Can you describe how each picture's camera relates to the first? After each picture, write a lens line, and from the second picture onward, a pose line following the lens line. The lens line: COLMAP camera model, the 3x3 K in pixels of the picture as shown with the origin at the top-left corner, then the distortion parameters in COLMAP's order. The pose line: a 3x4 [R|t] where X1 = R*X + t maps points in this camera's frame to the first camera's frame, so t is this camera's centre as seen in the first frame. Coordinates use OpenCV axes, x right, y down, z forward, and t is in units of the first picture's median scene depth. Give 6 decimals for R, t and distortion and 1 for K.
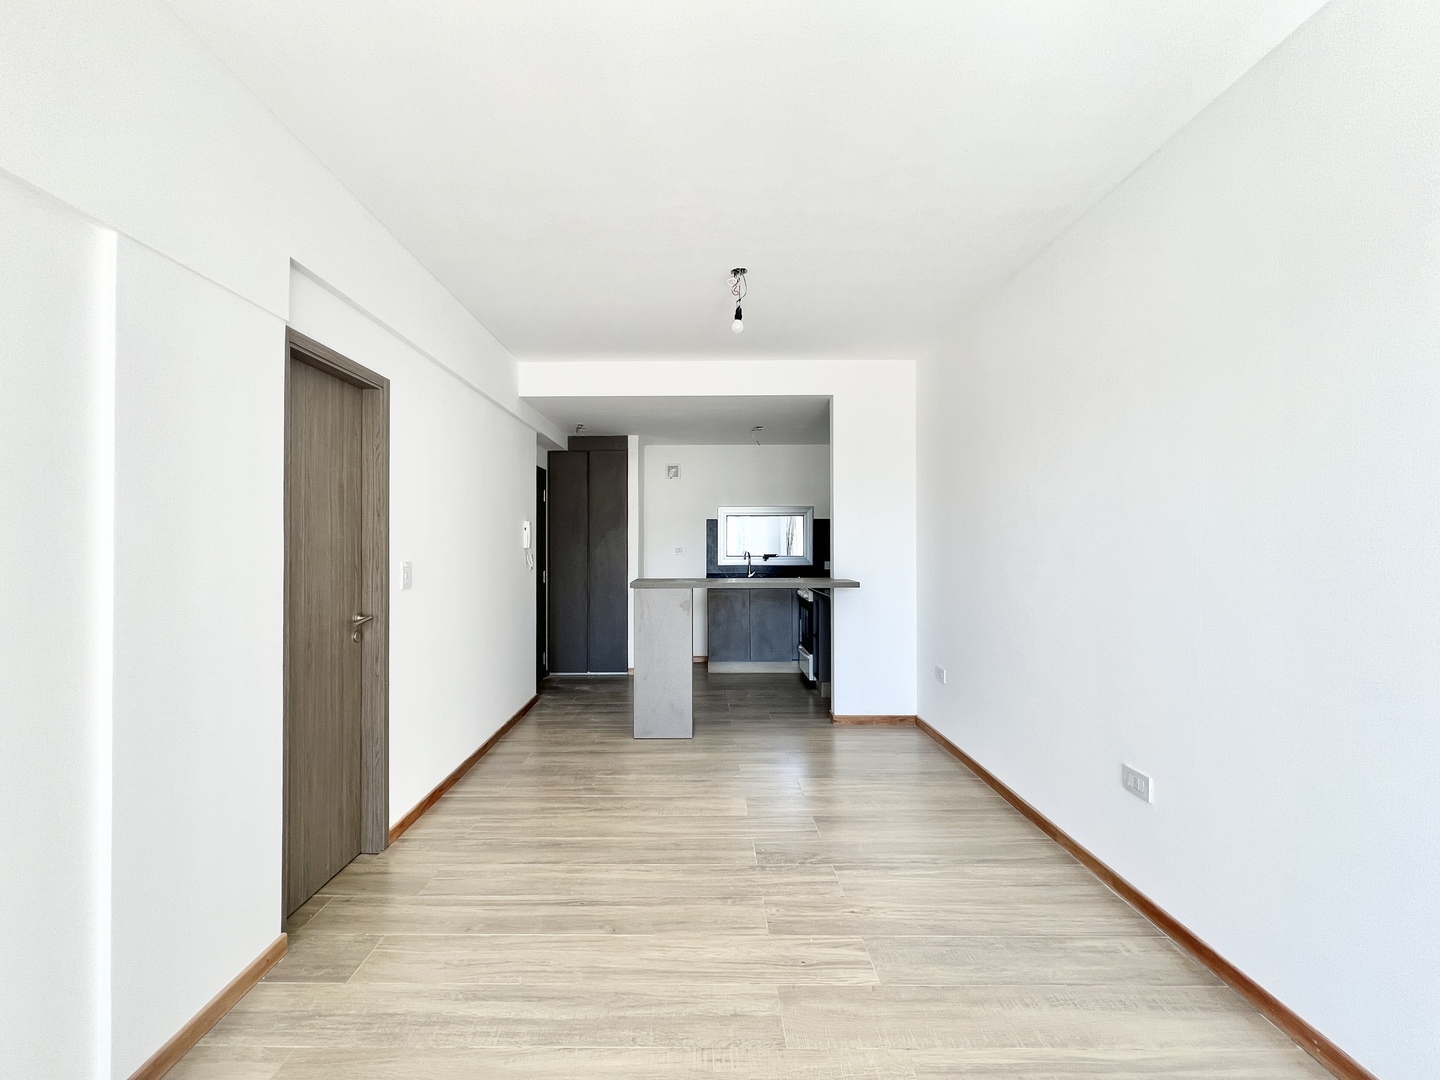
lens RADIAL K [[588.5, 0, 697.1], [0, 588.5, 538.8], [0, 0, 1]] dist [-0.000416, 0.000067]
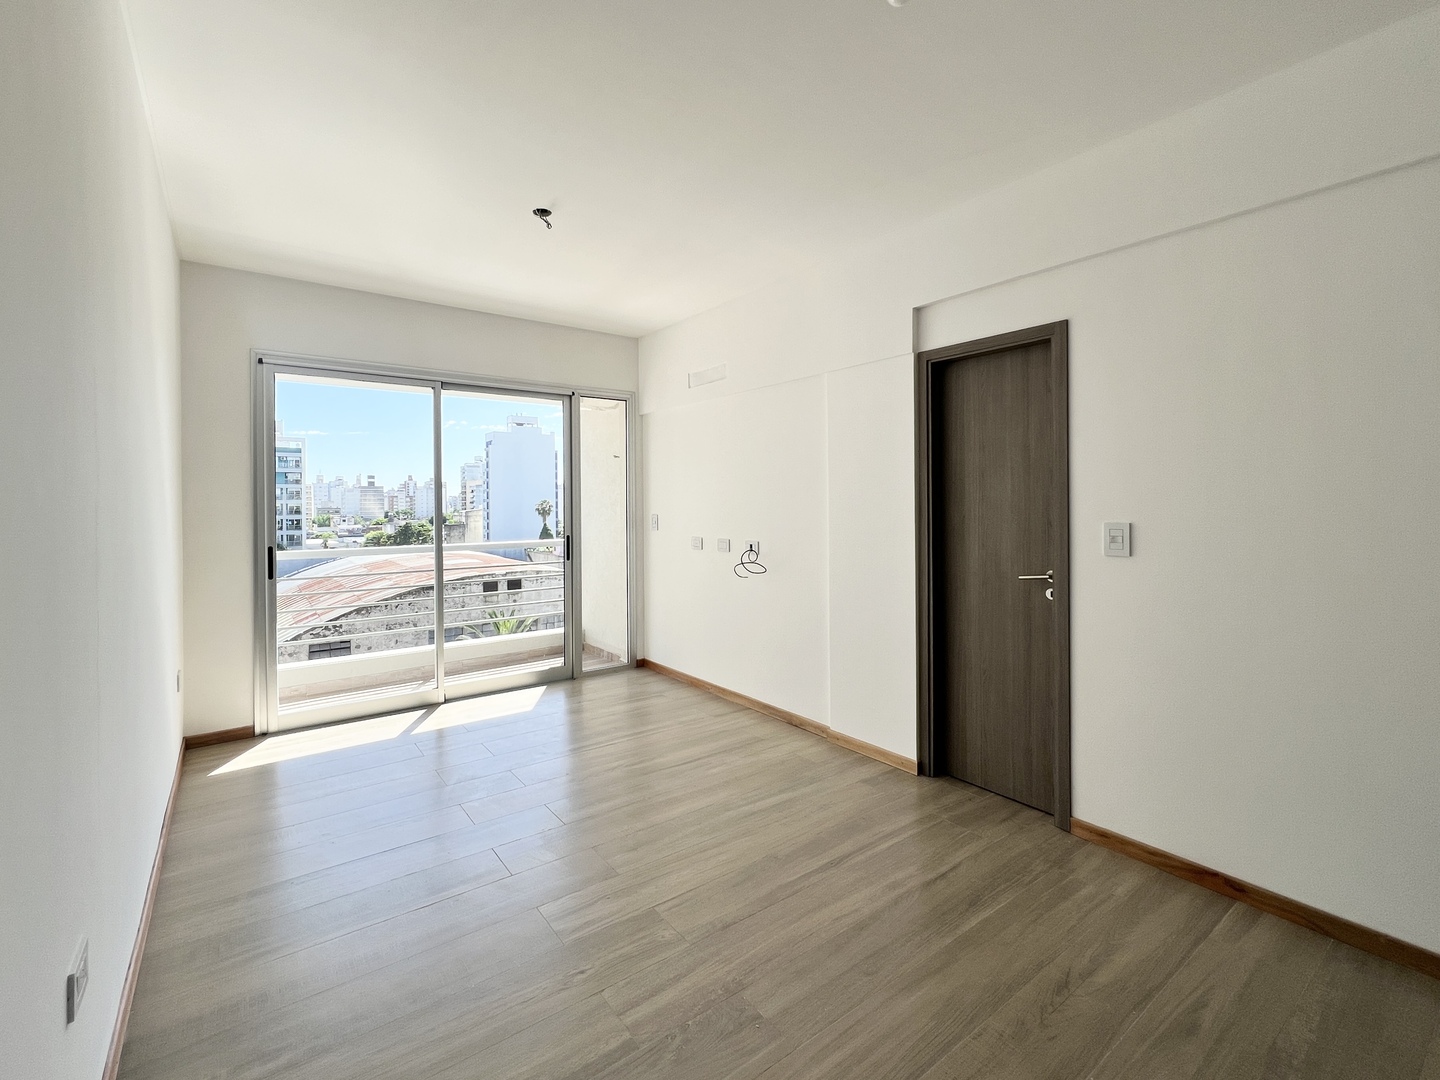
lens RADIAL K [[634.0, 0, 688.7], [0, 634.0, 507.4], [0, 0, 1]] dist [-0.002377, -0.000027]
pose [[-0.808616, 0.011213, -0.588230, 0.527285], [0.014066, 0.999901, -0.000274, 0.010116], [0.588169, -0.008496, -0.808693, 1.457934]]
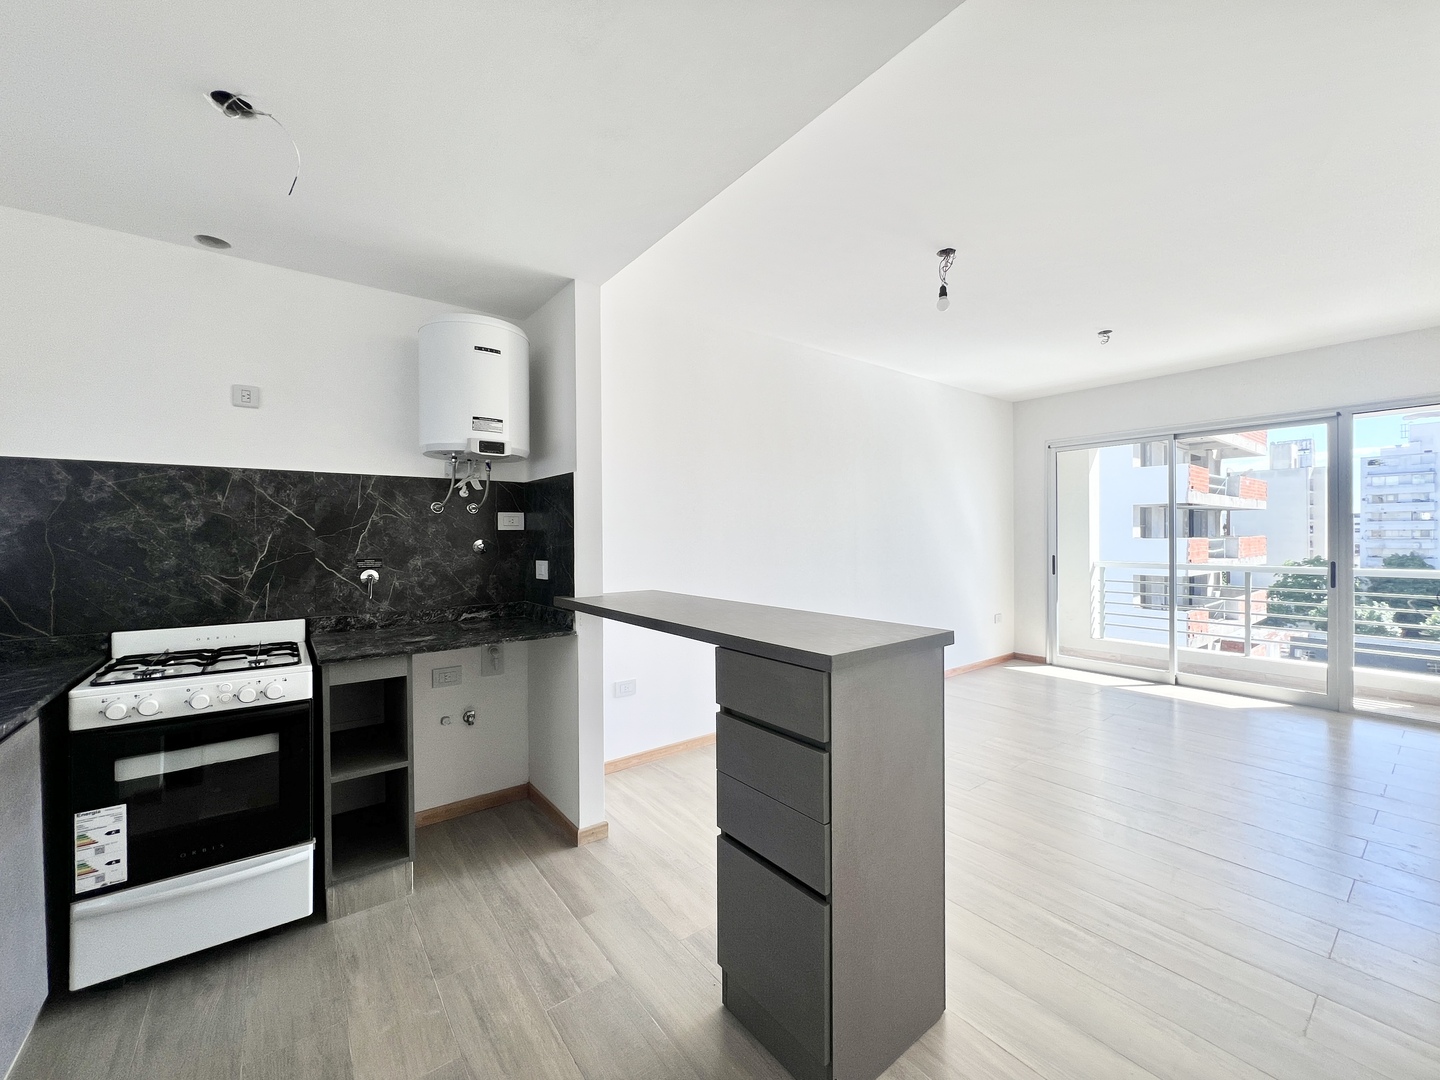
lens RADIAL K [[574.7, 0, 715.0], [0, 574.7, 538.6], [0, 0, 1]] dist [-0.002677, 0.000155]
pose [[-0.610140, 0.001329, 0.792292, -0.505544], [0.002276, 0.999997, 0.000076, 0.018923], [-0.792290, 0.001850, -0.610142, 2.124457]]
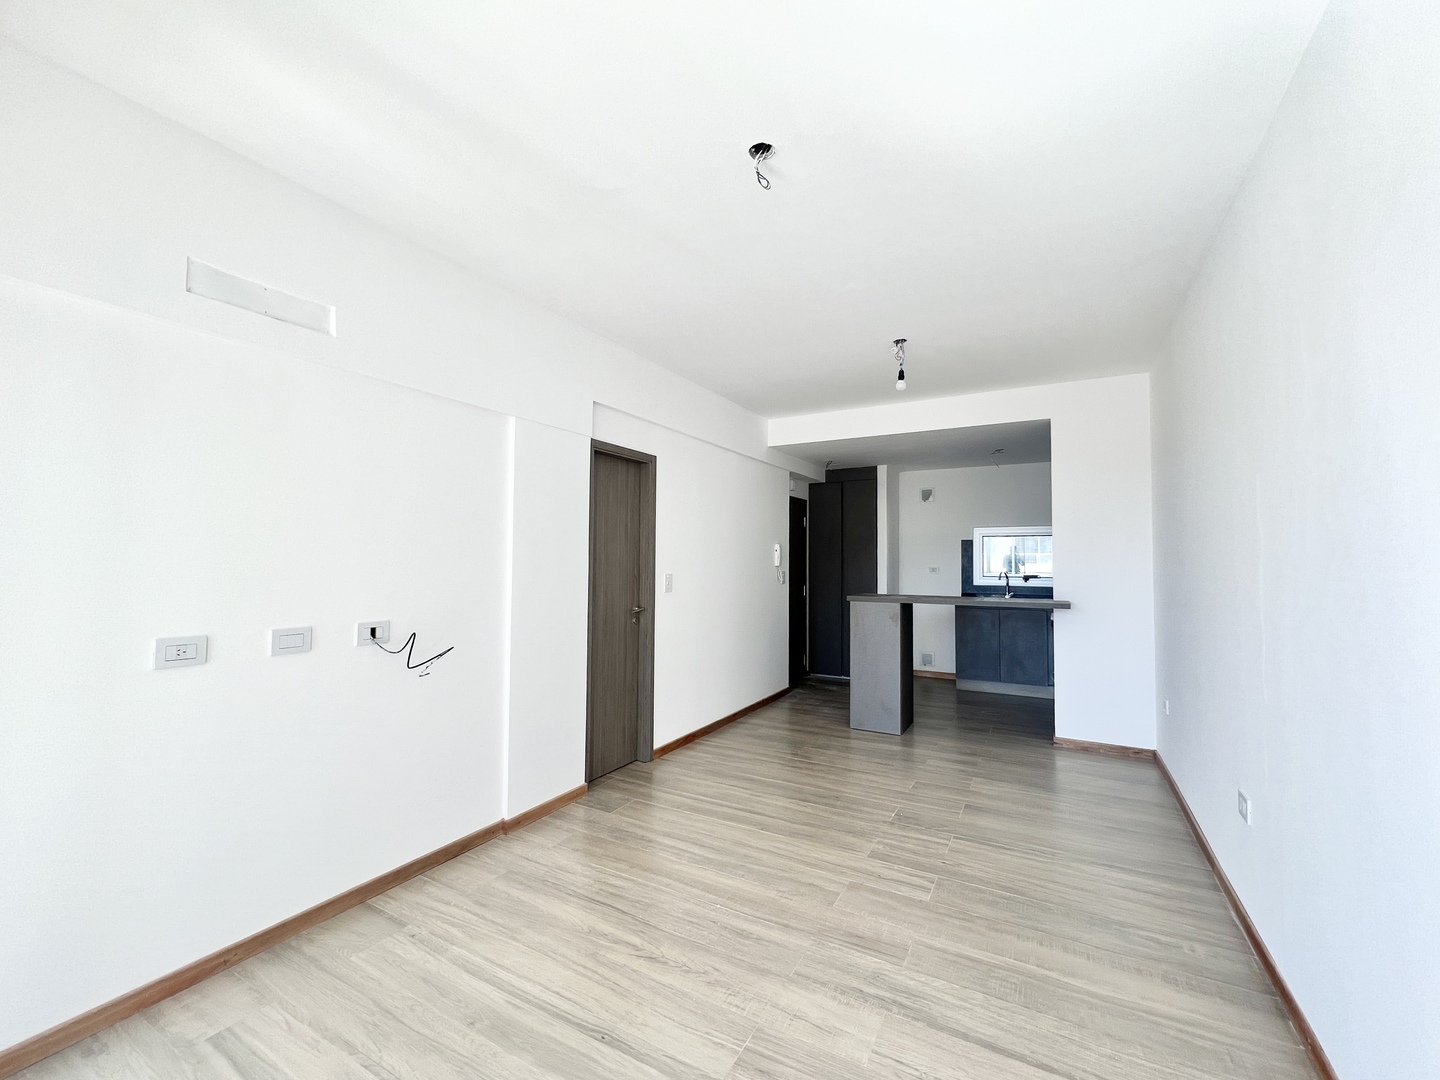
lens RADIAL K [[592.2, 0, 720.0], [0, 592.2, 540.0], [0, 0, 1]] dist [0.002066, 0.000105]
pose [[0.875218, -0.009314, -0.483638, 0.378452], [-0.004599, 0.999609, -0.027573, -0.007031], [0.483706, 0.026356, 0.874833, -0.277286]]
